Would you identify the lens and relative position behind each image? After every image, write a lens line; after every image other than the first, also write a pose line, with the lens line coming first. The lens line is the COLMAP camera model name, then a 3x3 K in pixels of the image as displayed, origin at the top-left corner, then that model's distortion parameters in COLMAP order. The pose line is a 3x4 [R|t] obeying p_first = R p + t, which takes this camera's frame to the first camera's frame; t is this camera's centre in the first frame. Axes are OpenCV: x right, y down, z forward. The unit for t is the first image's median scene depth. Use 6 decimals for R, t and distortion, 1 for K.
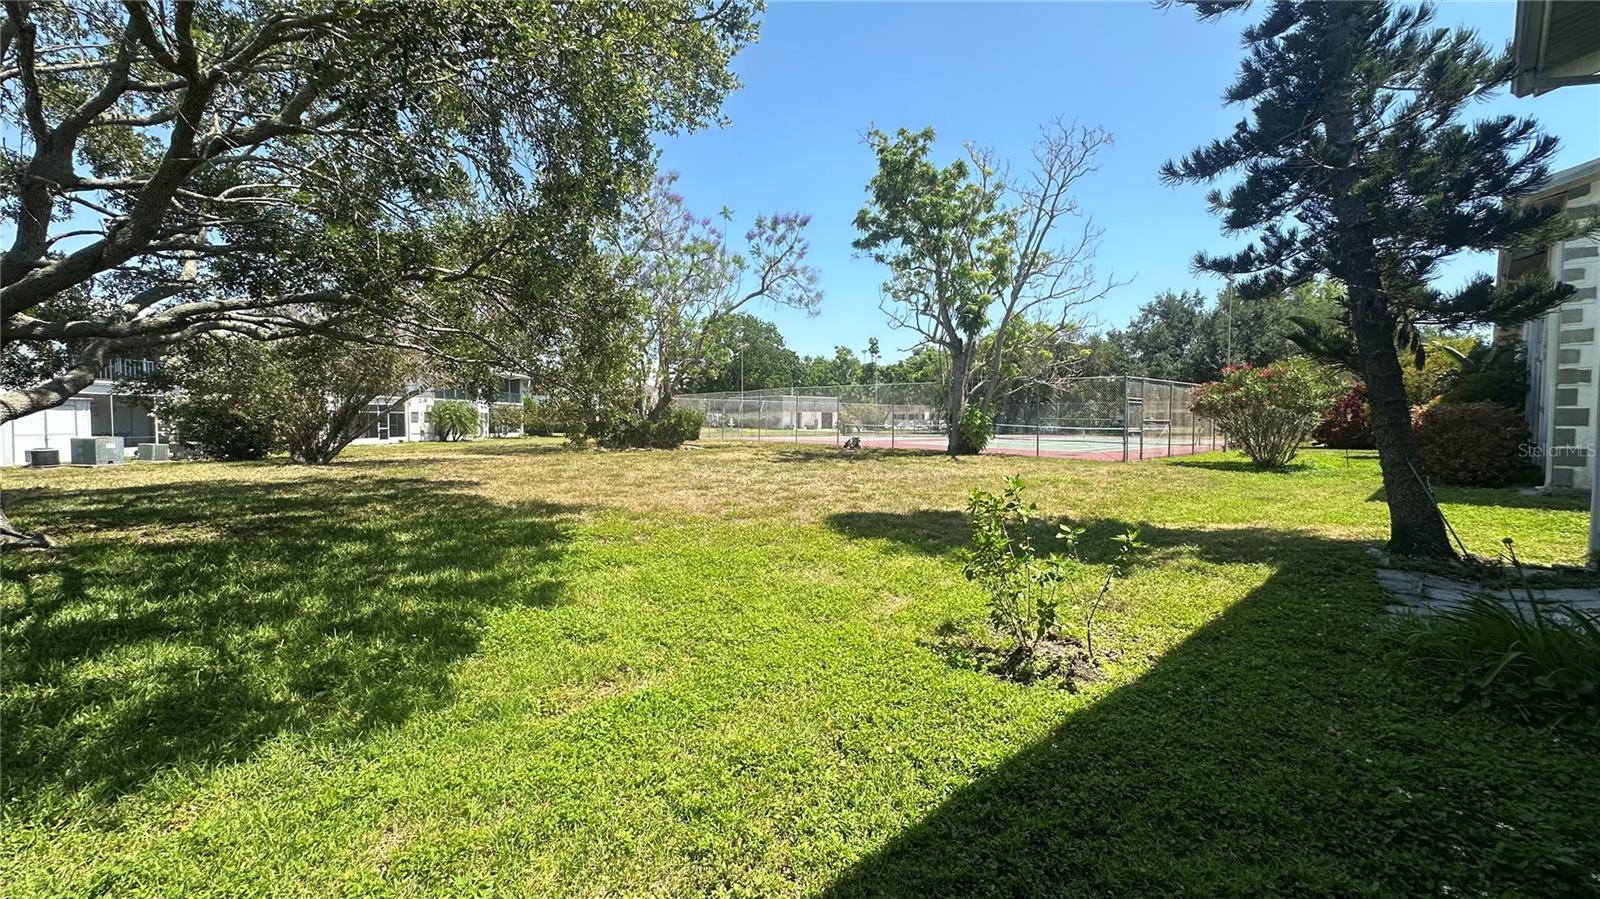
lens RADIAL K [[636.1, 0, 790.6], [0, 636.1, 446.8], [0, 0, 1]] dist [-0.002315, -0.000240]
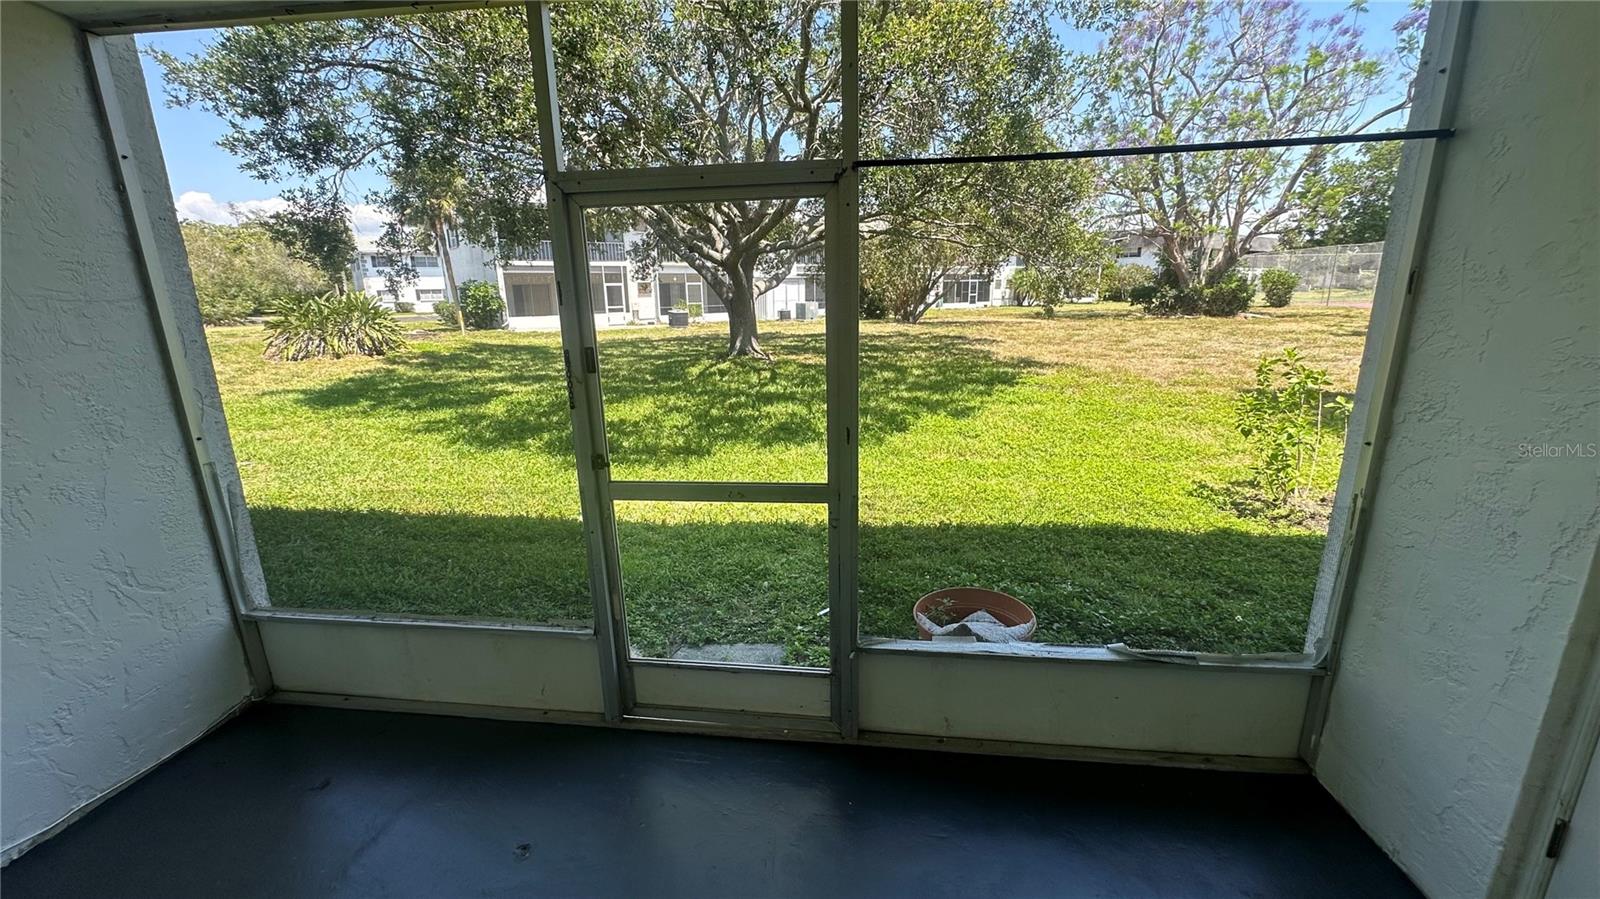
lens RADIAL K [[636.1, 0, 790.6], [0, 636.1, 446.8], [0, 0, 1]] dist [-0.002315, -0.000240]
pose [[0.641589, 0.173035, -0.747277, 0.139886], [-0.013214, 0.976572, 0.214784, -0.002927], [0.766935, -0.127929, 0.628844, -0.083450]]
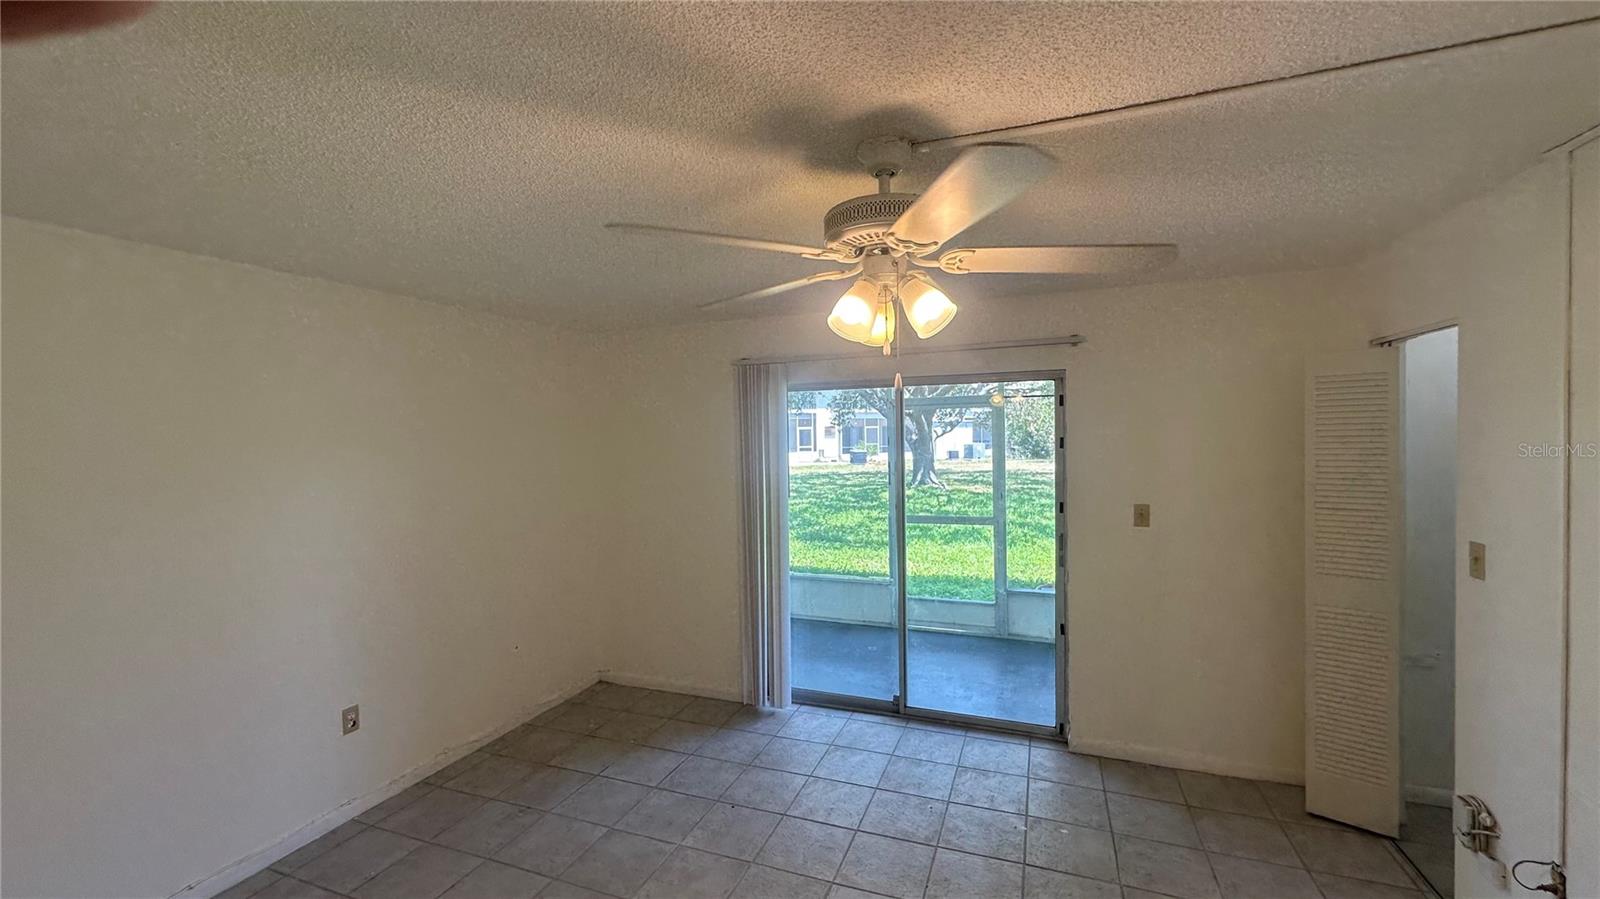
lens RADIAL K [[636.1, 0, 790.6], [0, 636.1, 446.8], [0, 0, 1]] dist [-0.002315, -0.000240]
pose [[0.428139, 0.009822, -0.903660, 0.272546], [-0.016500, 0.999859, 0.003050, -0.002225], [0.903562, 0.013605, 0.428240, -0.205851]]
